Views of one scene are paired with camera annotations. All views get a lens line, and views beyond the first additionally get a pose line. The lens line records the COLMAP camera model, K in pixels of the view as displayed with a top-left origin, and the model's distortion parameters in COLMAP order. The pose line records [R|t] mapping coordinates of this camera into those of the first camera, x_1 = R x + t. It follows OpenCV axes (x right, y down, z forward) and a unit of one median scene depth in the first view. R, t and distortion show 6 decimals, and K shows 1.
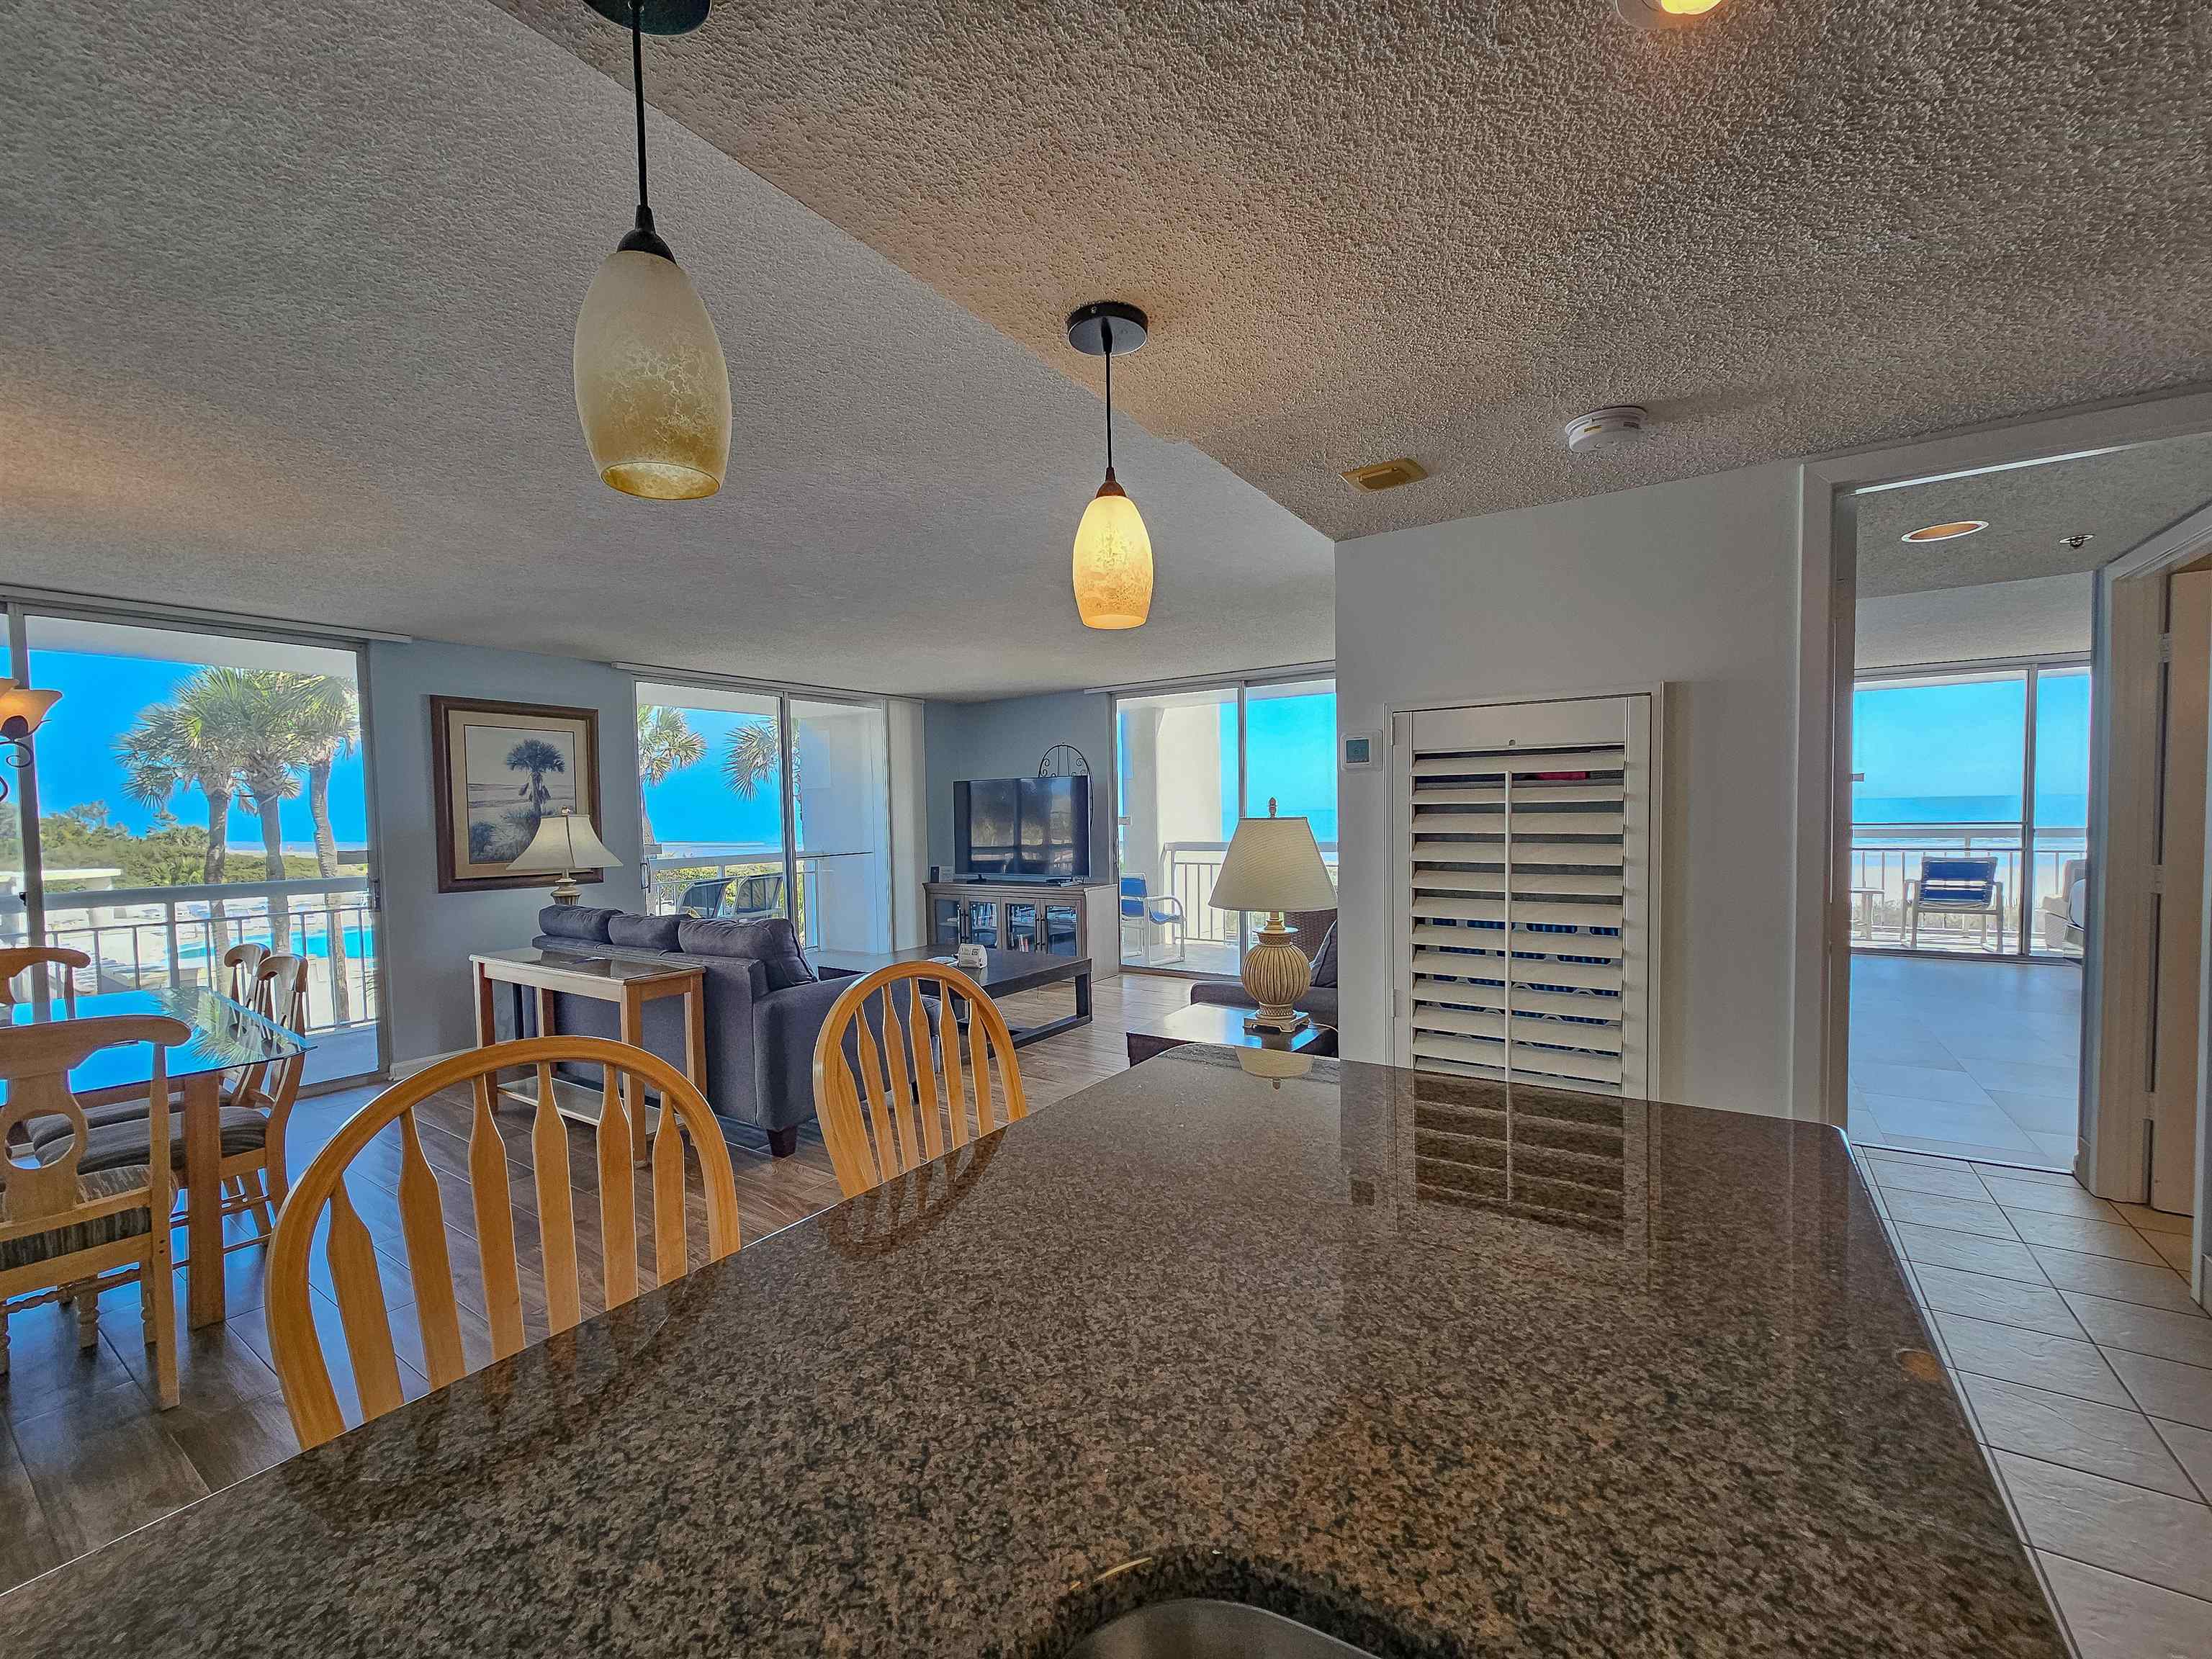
lens RADIAL K [[897.6, 0, 1103.2], [0, 897.6, 855.0], [0, 0, 1]] dist [-0.002020, 0.001542]
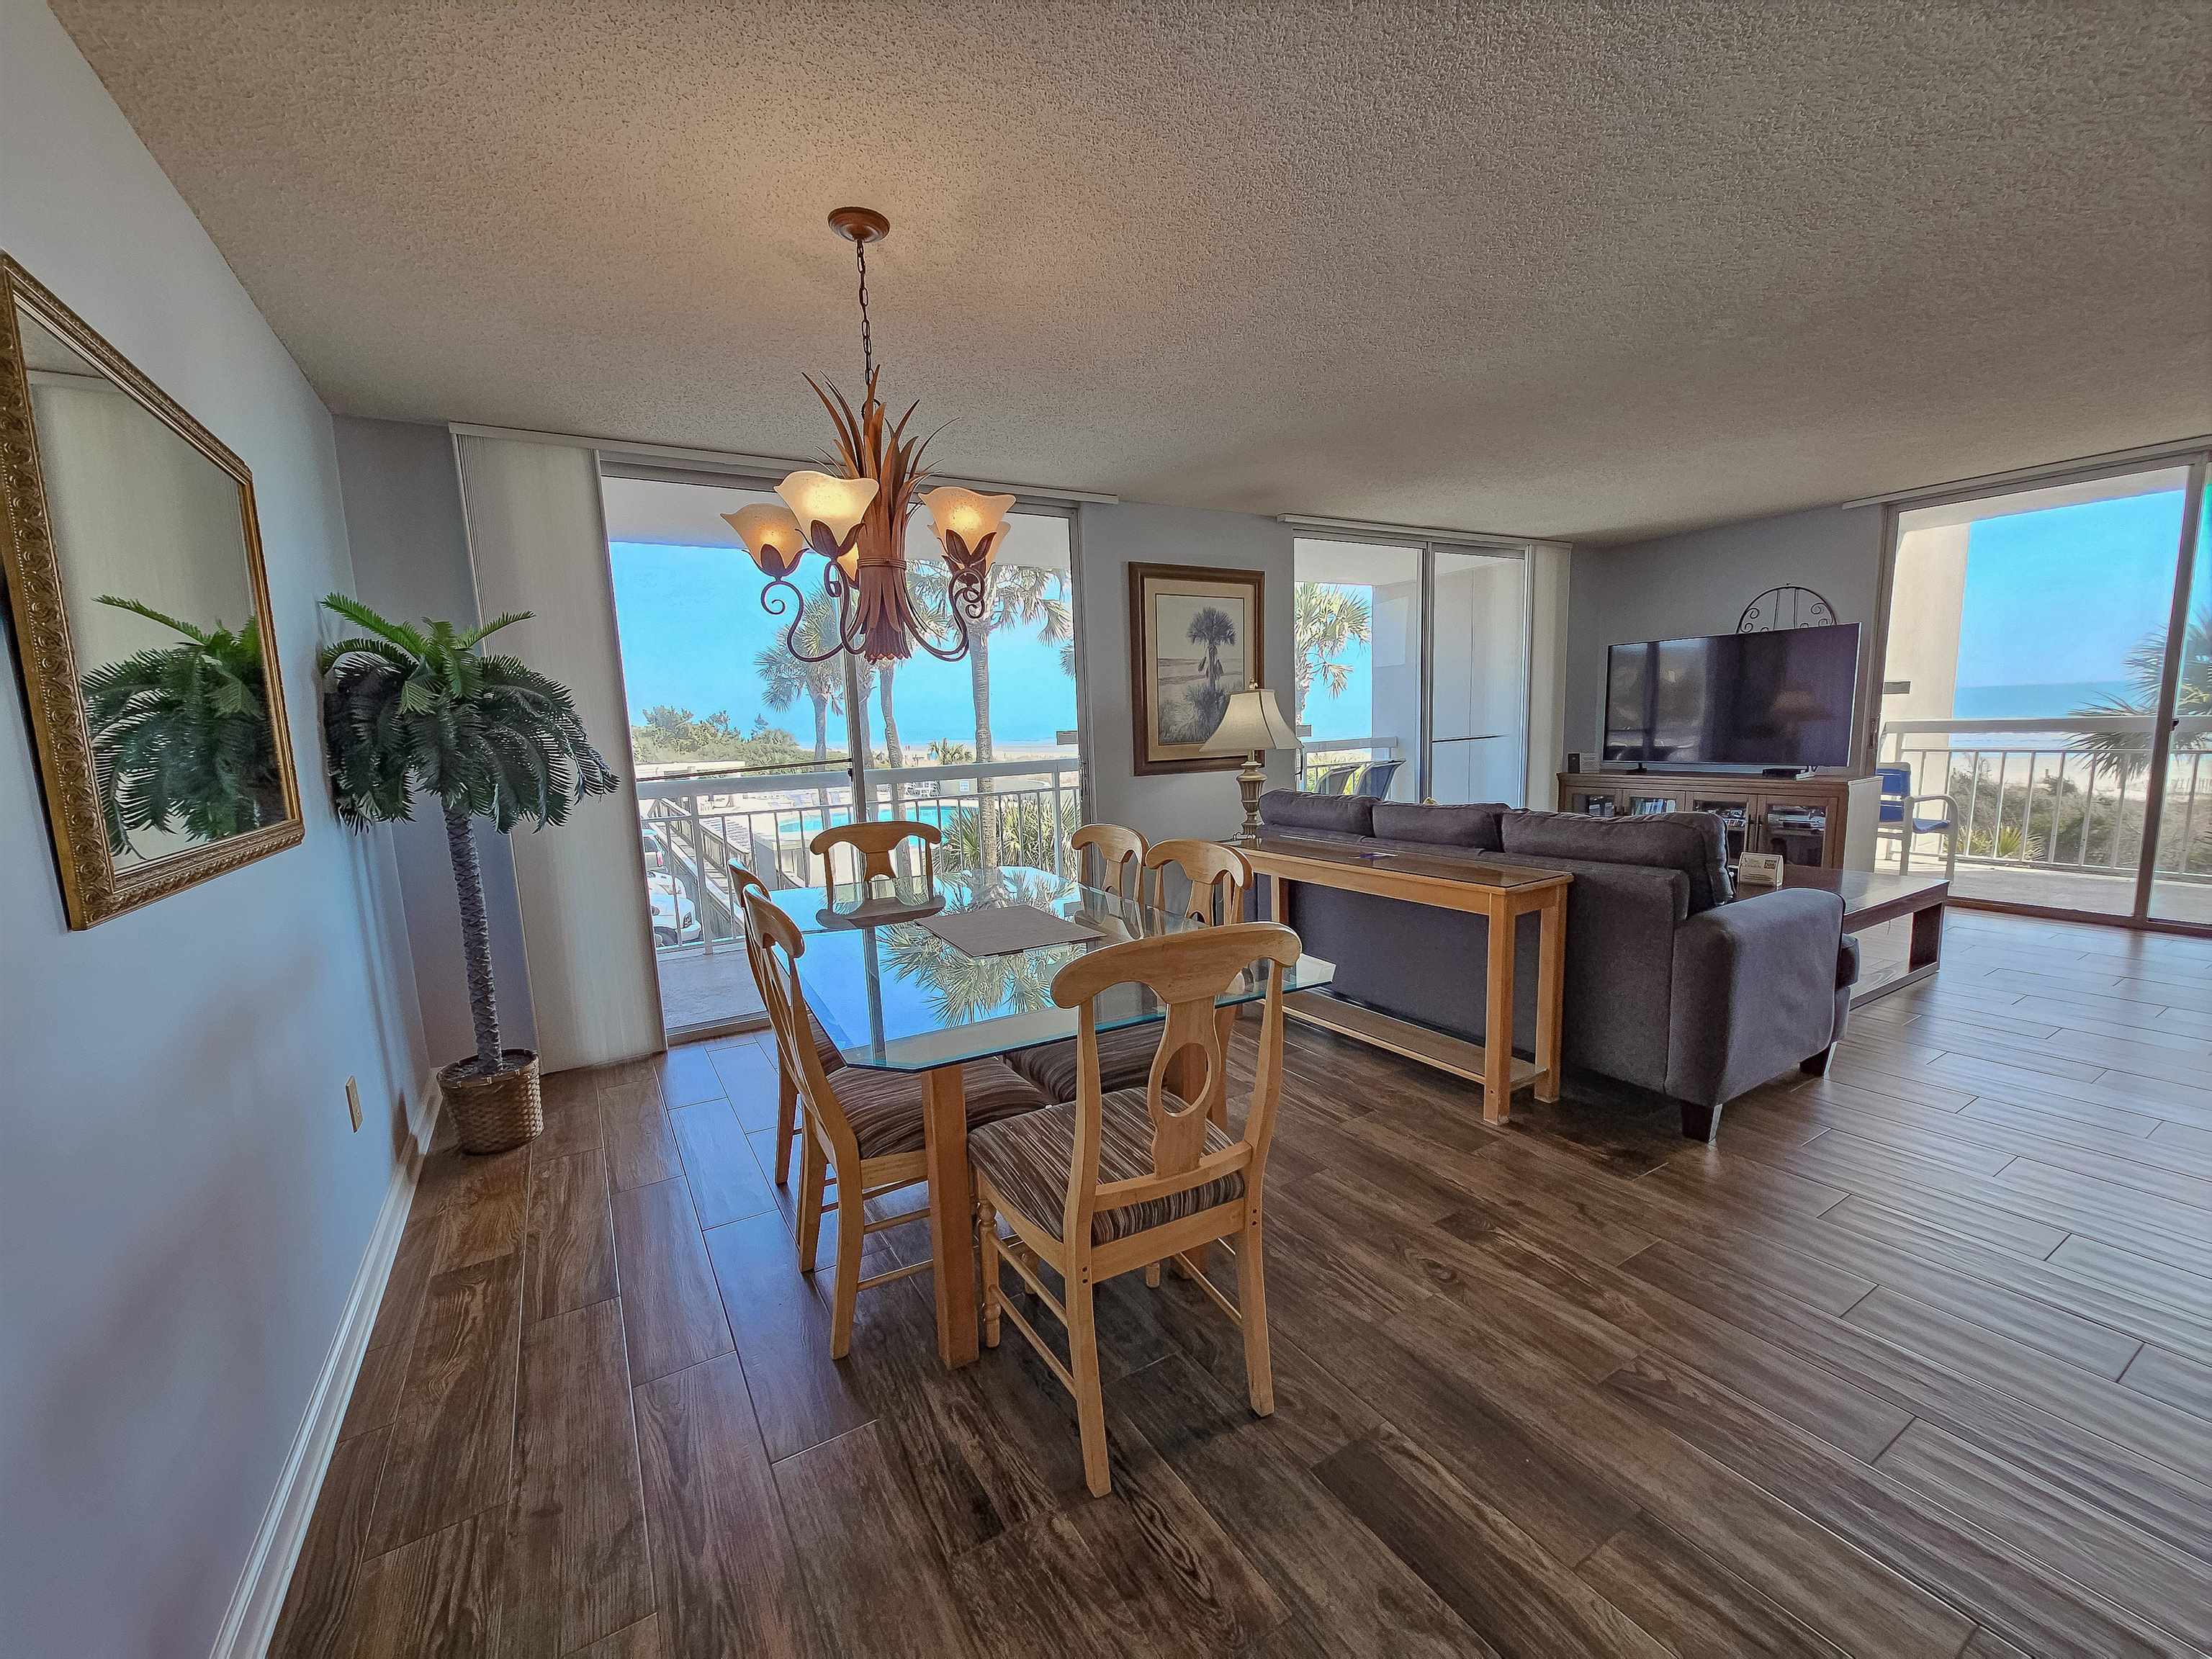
lens RADIAL K [[897.6, 0, 1114.6], [0, 897.6, 857.0], [0, 0, 1]] dist [-0.002020, 0.001542]
pose [[0.909089, 0.046970, -0.413945, -0.275779], [0.001842, 0.993161, 0.116738, 0.012576], [0.416598, -0.106888, 0.902785, 0.093193]]
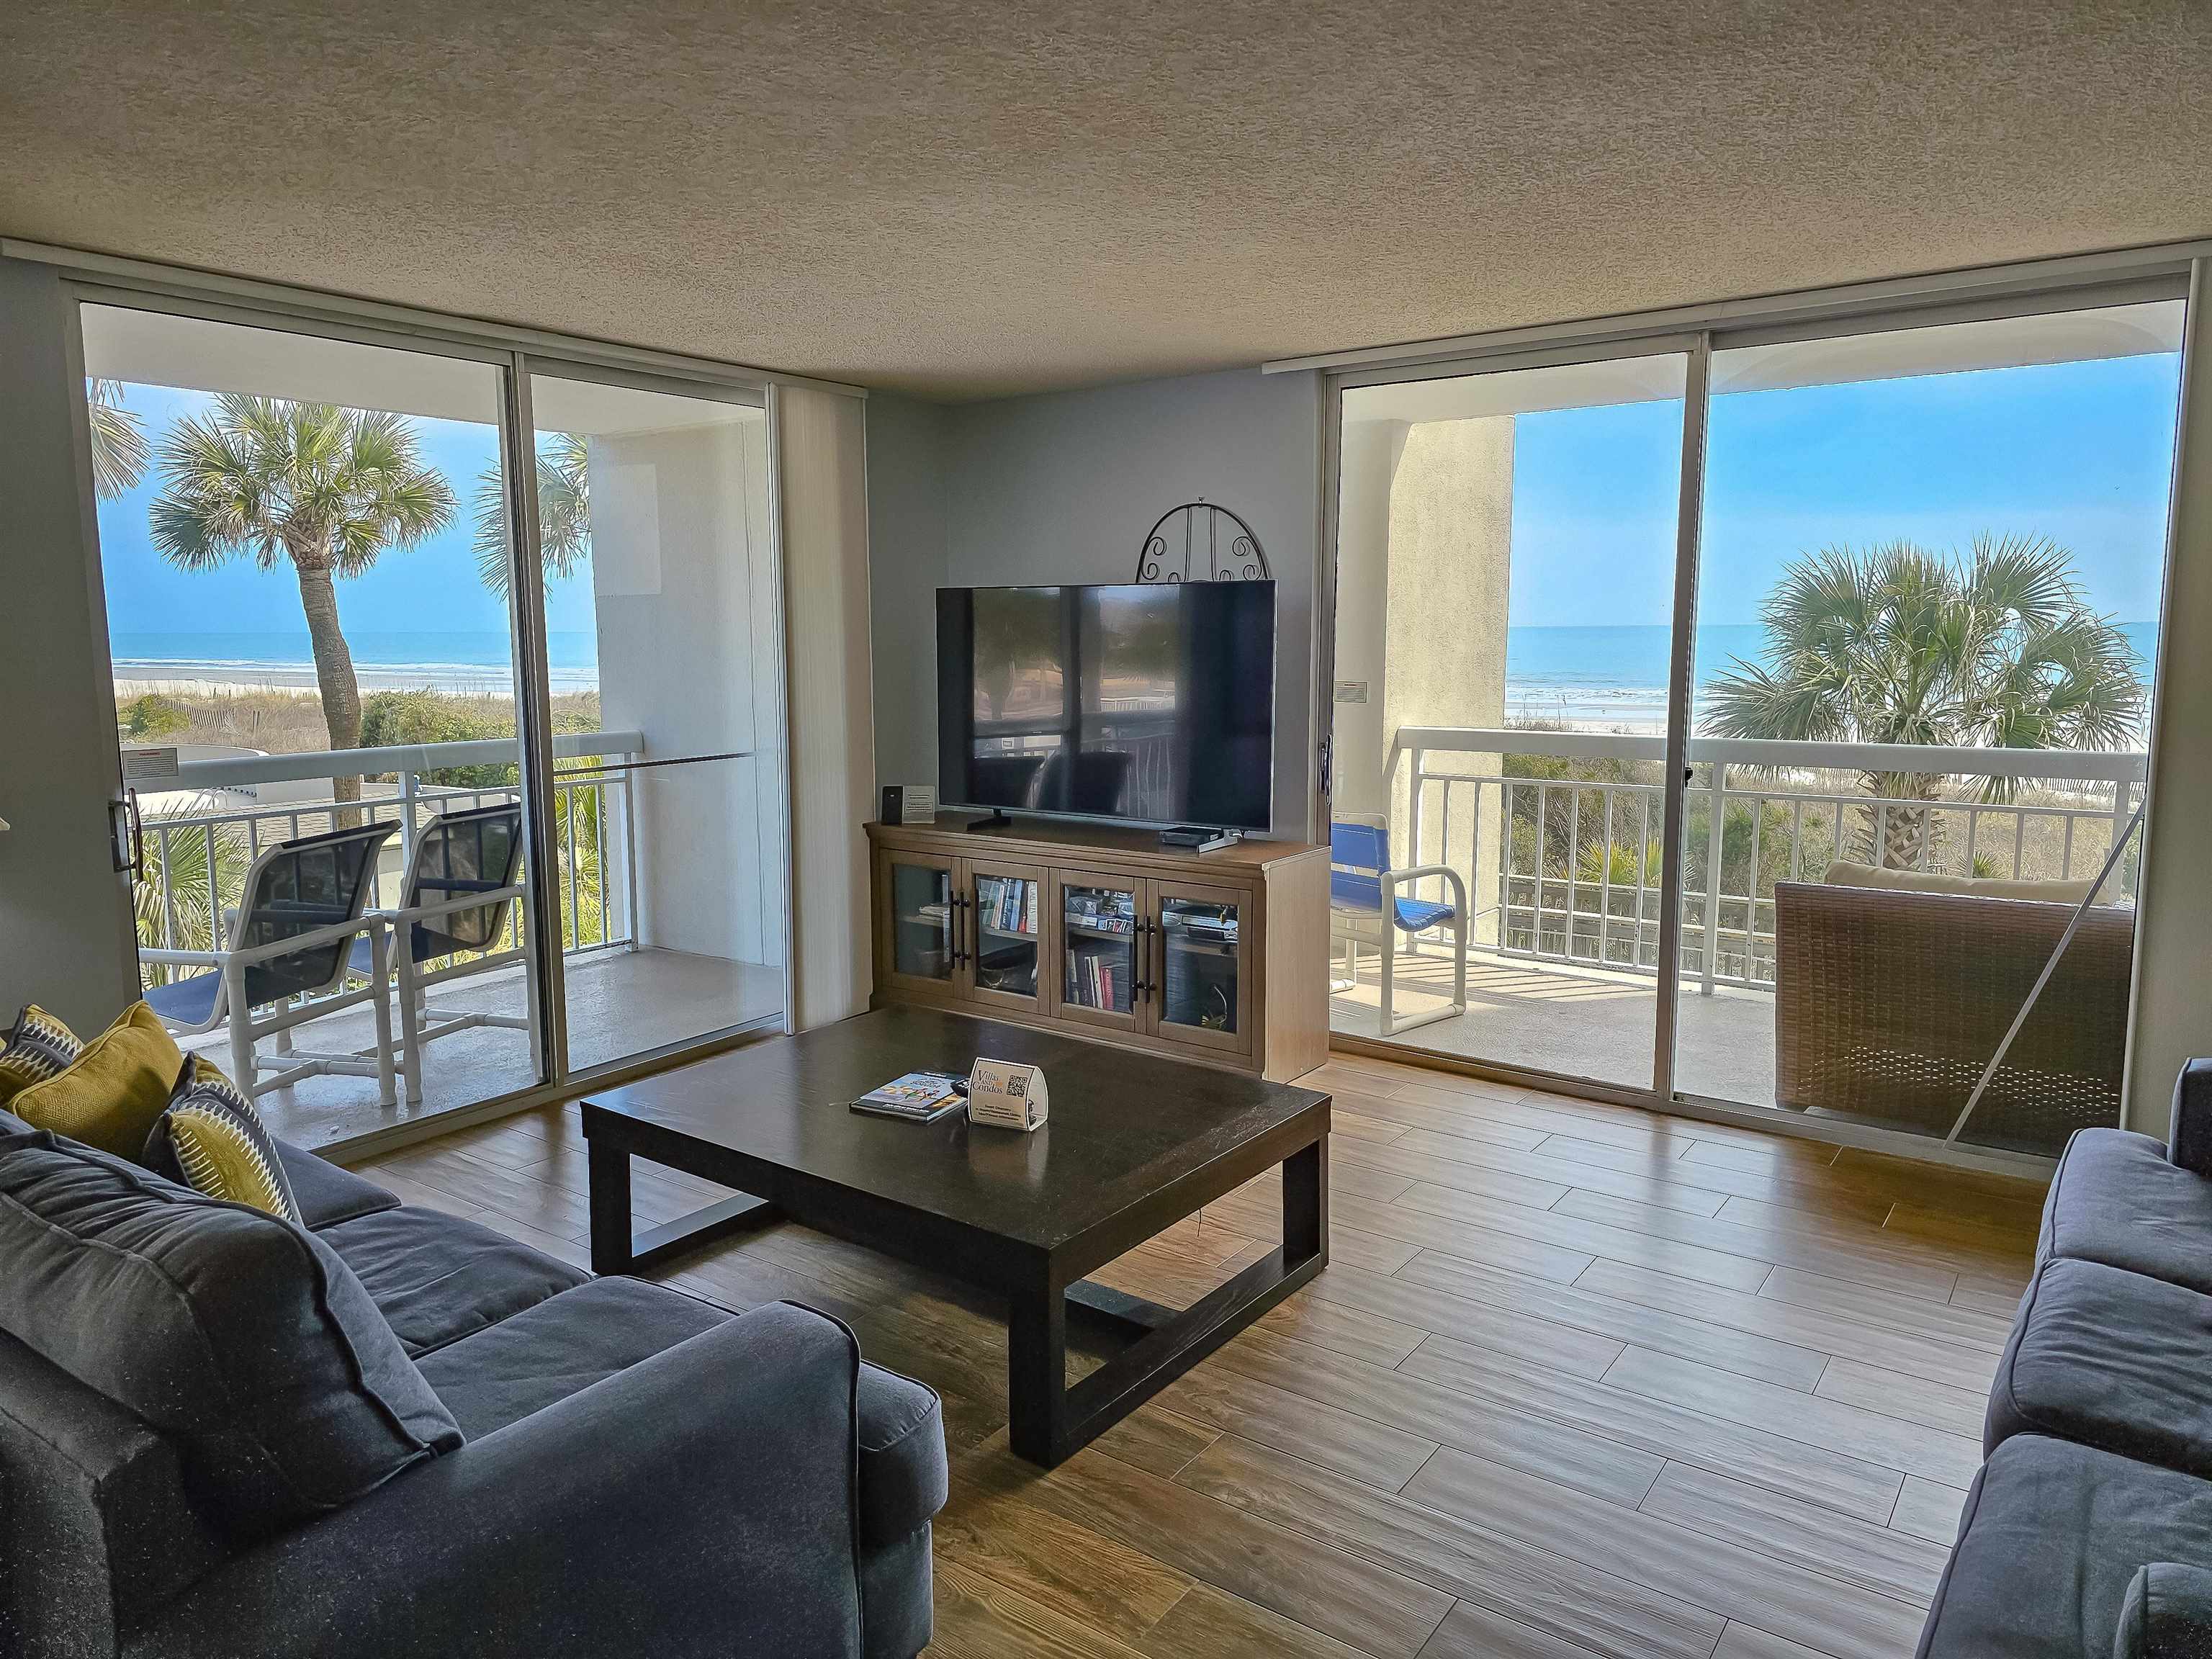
lens RADIAL K [[1492.1, 0, 1103.6], [0, 1492.1, 815.9], [0, 0, 1]] dist [0.053875, -0.034052]
pose [[0.999301, 0.019313, -0.032015, -0.077005], [-0.016668, 0.996580, 0.080934, -0.039821], [0.033469, -0.080343, 0.996205, 0.352347]]
